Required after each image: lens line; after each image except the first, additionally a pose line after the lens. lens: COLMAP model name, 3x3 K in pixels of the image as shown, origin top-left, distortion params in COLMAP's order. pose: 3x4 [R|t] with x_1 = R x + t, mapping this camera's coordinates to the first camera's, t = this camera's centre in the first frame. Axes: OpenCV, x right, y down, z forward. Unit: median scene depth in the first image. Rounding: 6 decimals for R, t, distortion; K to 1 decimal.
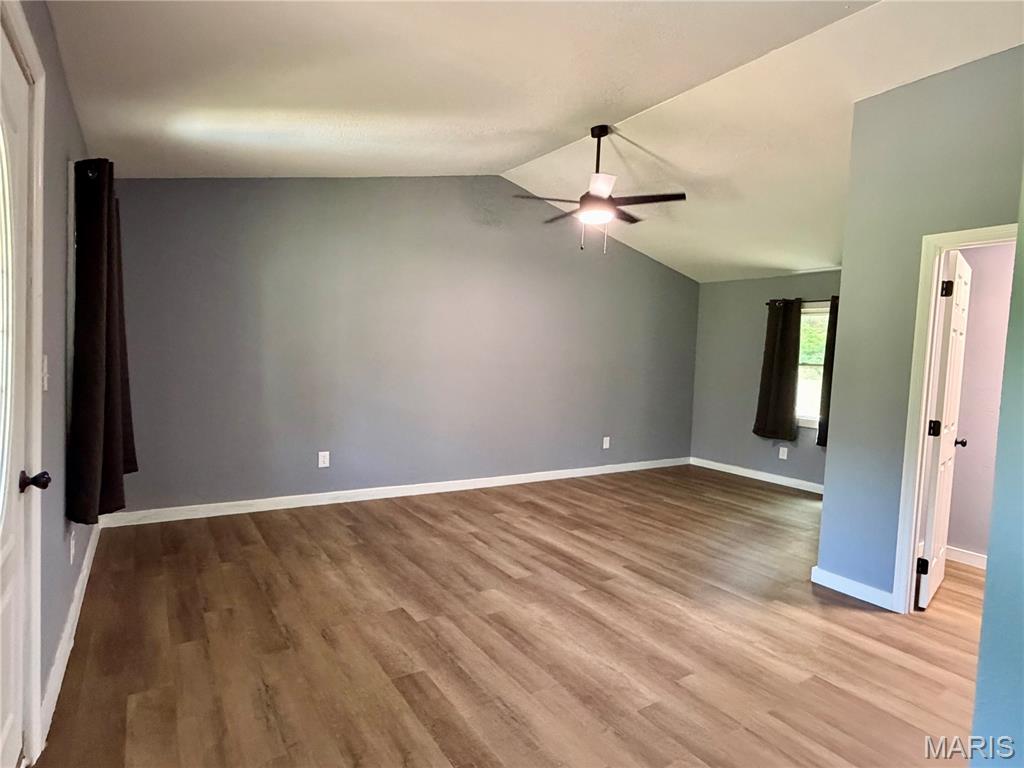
lens RADIAL K [[560.3, 0, 507.4], [0, 560.3, 384.1], [0, 0, 1]] dist [-0.005650, -0.000189]
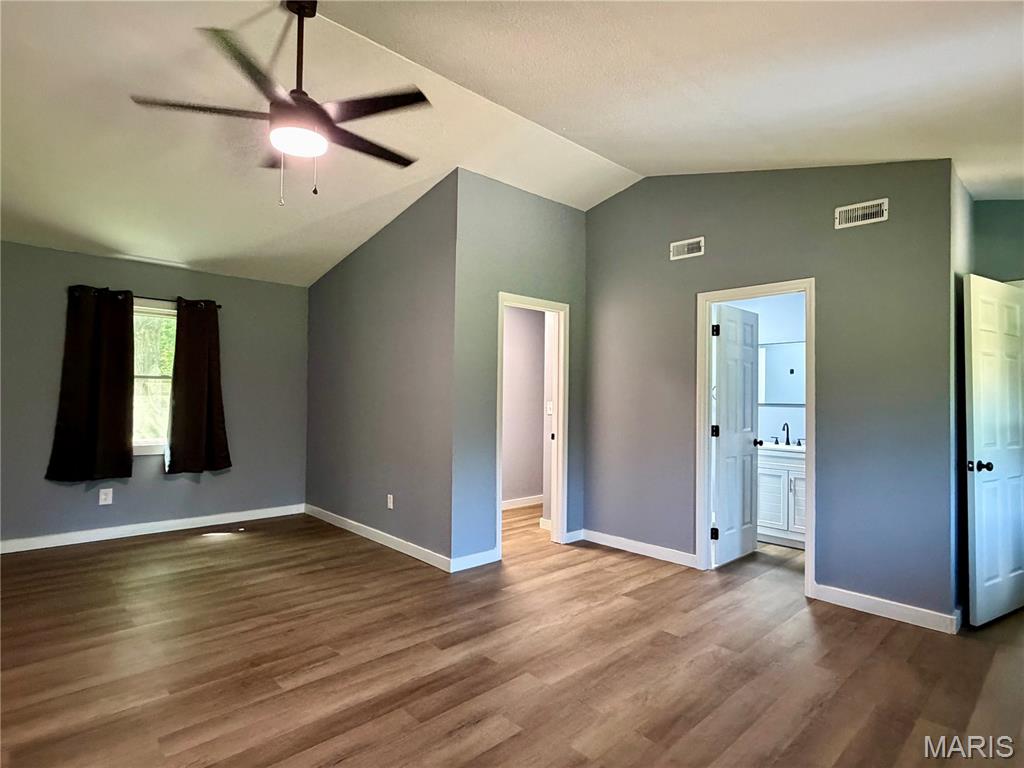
lens RADIAL K [[560.3, 0, 507.4], [0, 560.3, 384.1], [0, 0, 1]] dist [-0.005650, -0.000189]
pose [[-0.186107, -0.030604, 0.982053, -0.537737], [0.027667, 0.998955, 0.036374, -0.061520], [-0.982140, 0.033940, -0.185066, 1.013298]]
